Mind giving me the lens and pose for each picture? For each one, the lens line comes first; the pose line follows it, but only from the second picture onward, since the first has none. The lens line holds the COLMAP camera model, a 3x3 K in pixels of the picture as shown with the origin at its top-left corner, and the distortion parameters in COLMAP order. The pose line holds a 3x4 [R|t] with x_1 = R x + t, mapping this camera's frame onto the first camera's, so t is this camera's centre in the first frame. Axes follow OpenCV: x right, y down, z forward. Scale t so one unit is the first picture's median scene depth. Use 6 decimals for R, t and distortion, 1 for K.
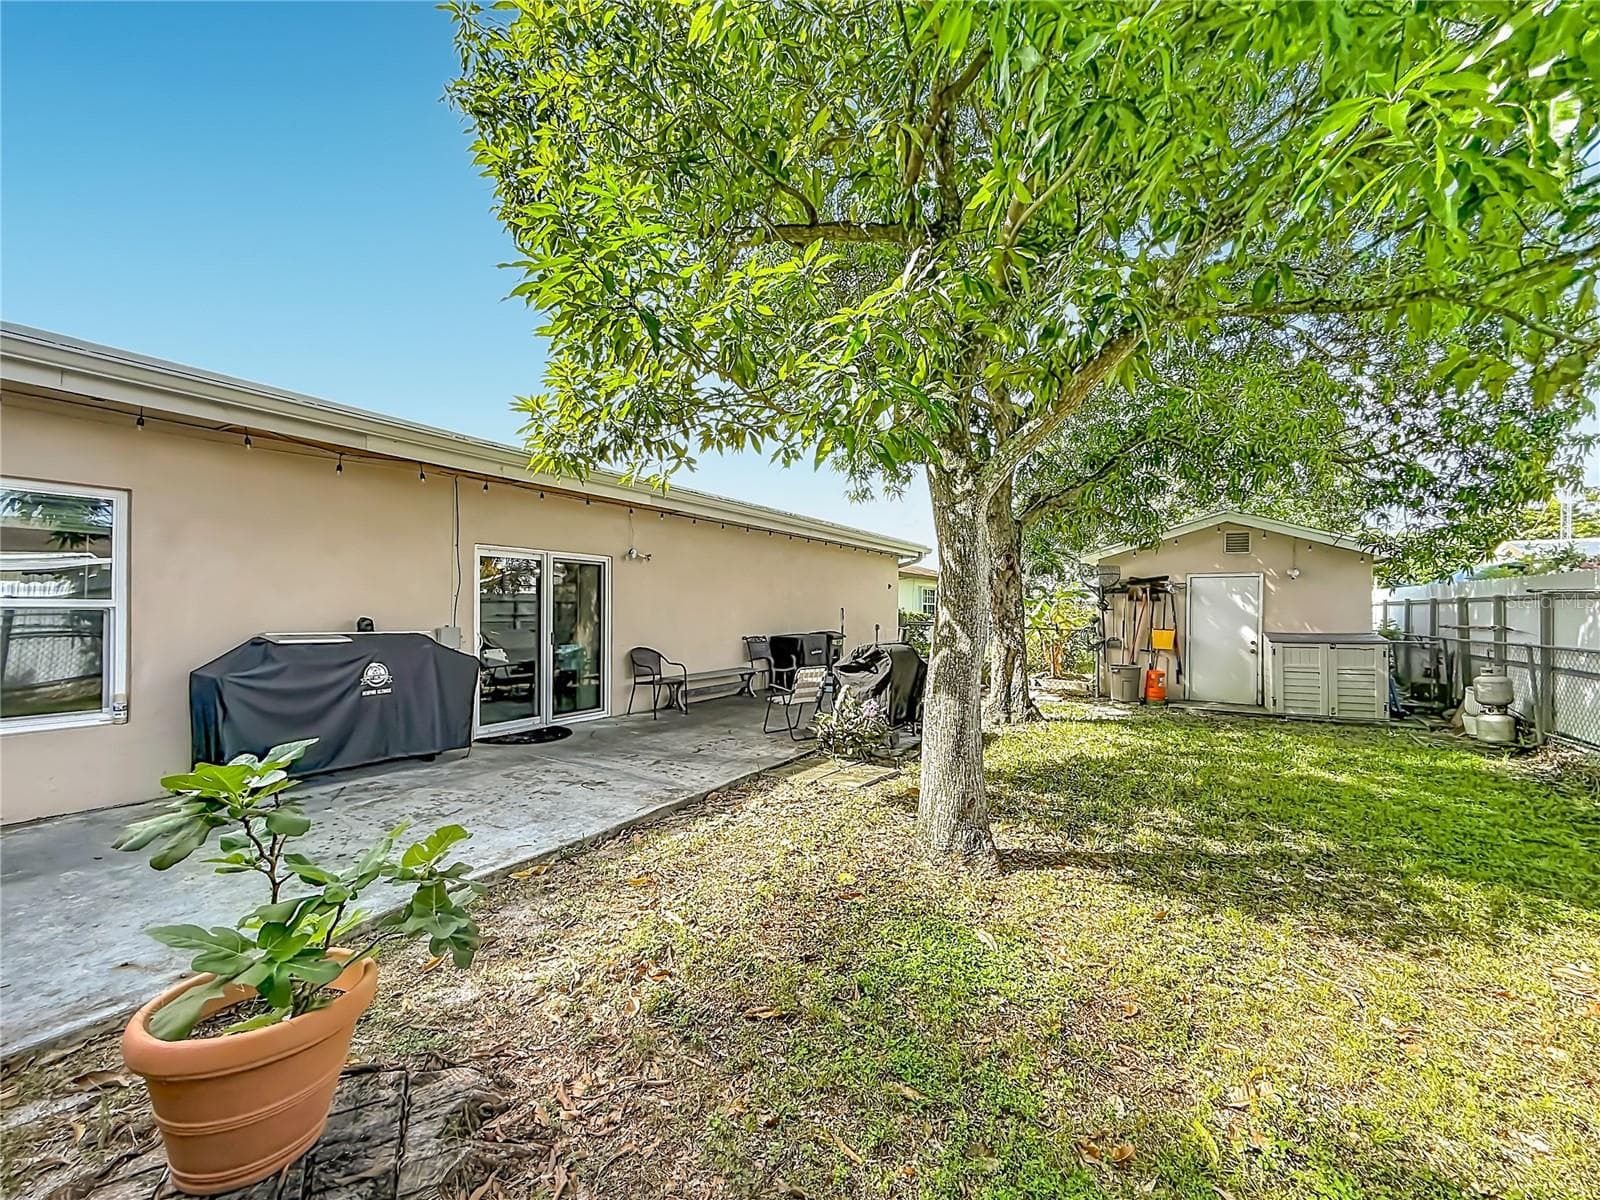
lens RADIAL K [[654.4, 0, 800.0], [0, 654.4, 600.0], [0, 0, 1]] dist [-0.000870, 0.000293]
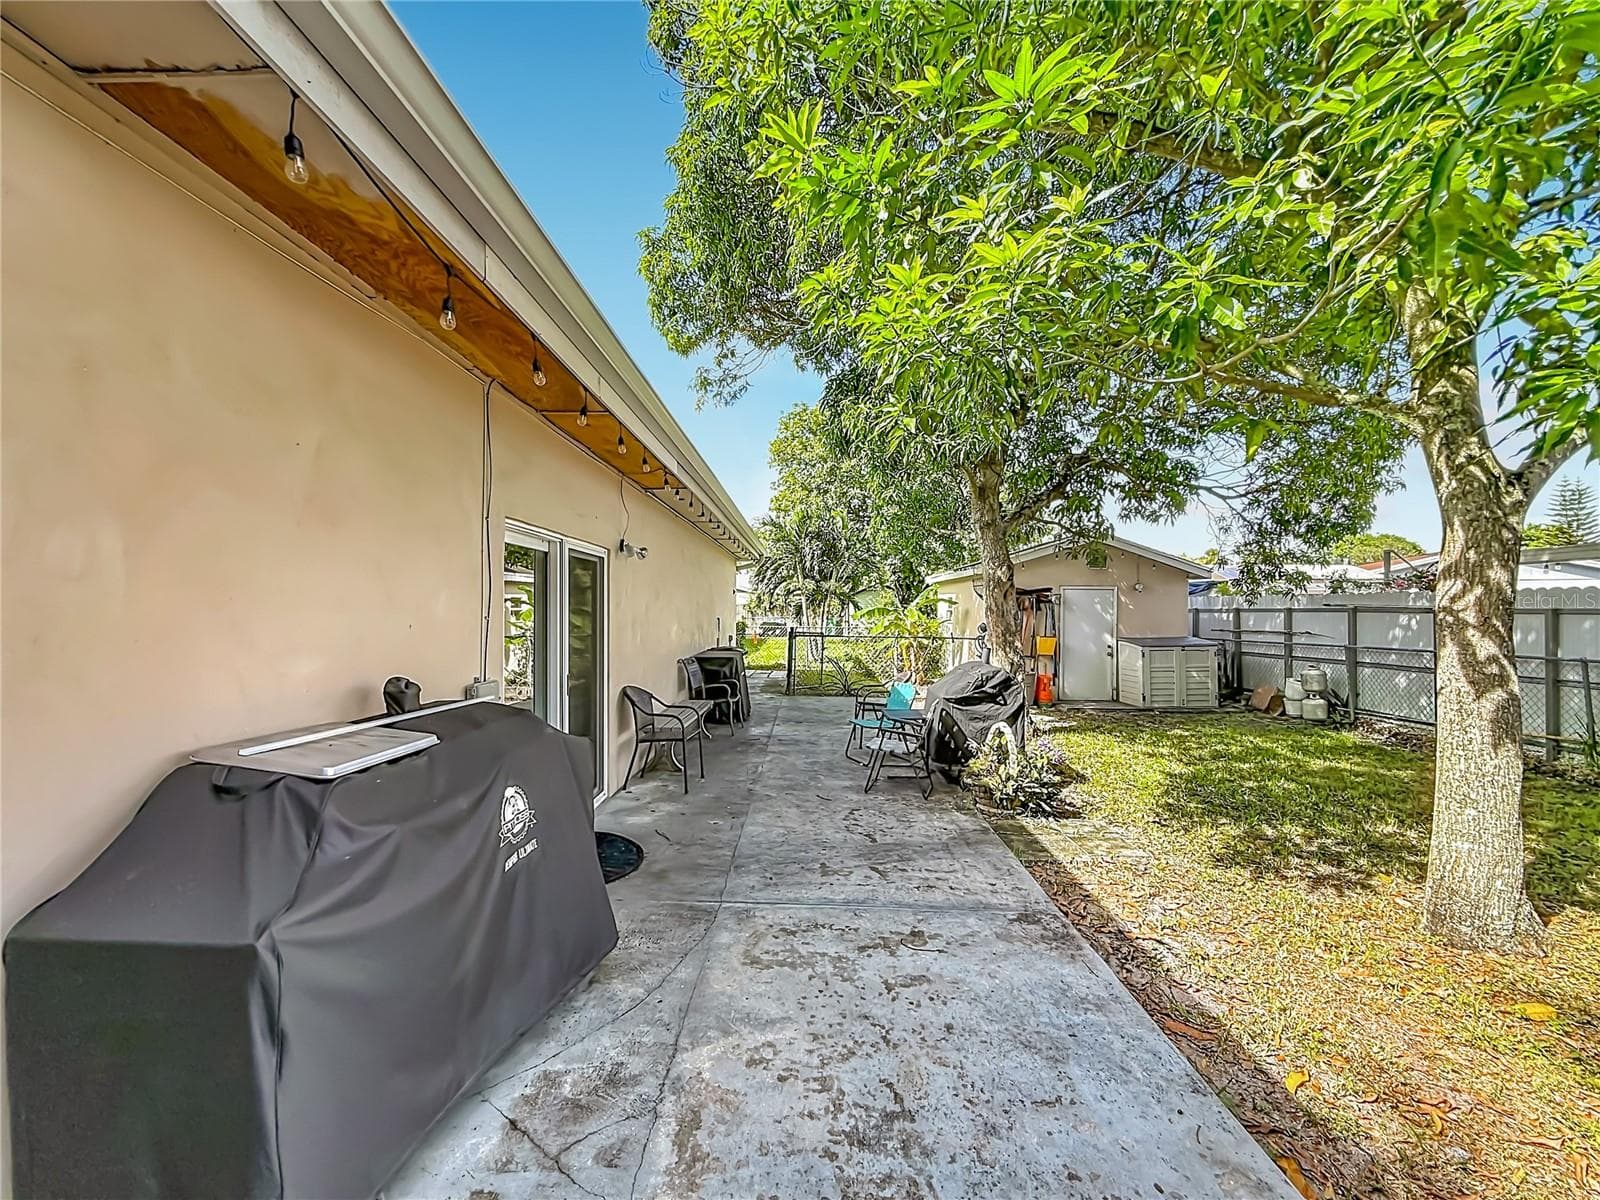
lens RADIAL K [[654.4, 0, 800.0], [0, 654.4, 600.0], [0, 0, 1]] dist [-0.000870, 0.000293]
pose [[0.861327, 0.004683, 0.508029, -0.490441], [-0.004220, 0.999989, -0.002062, -0.017038], [-0.508033, -0.000368, 0.861337, 0.376089]]
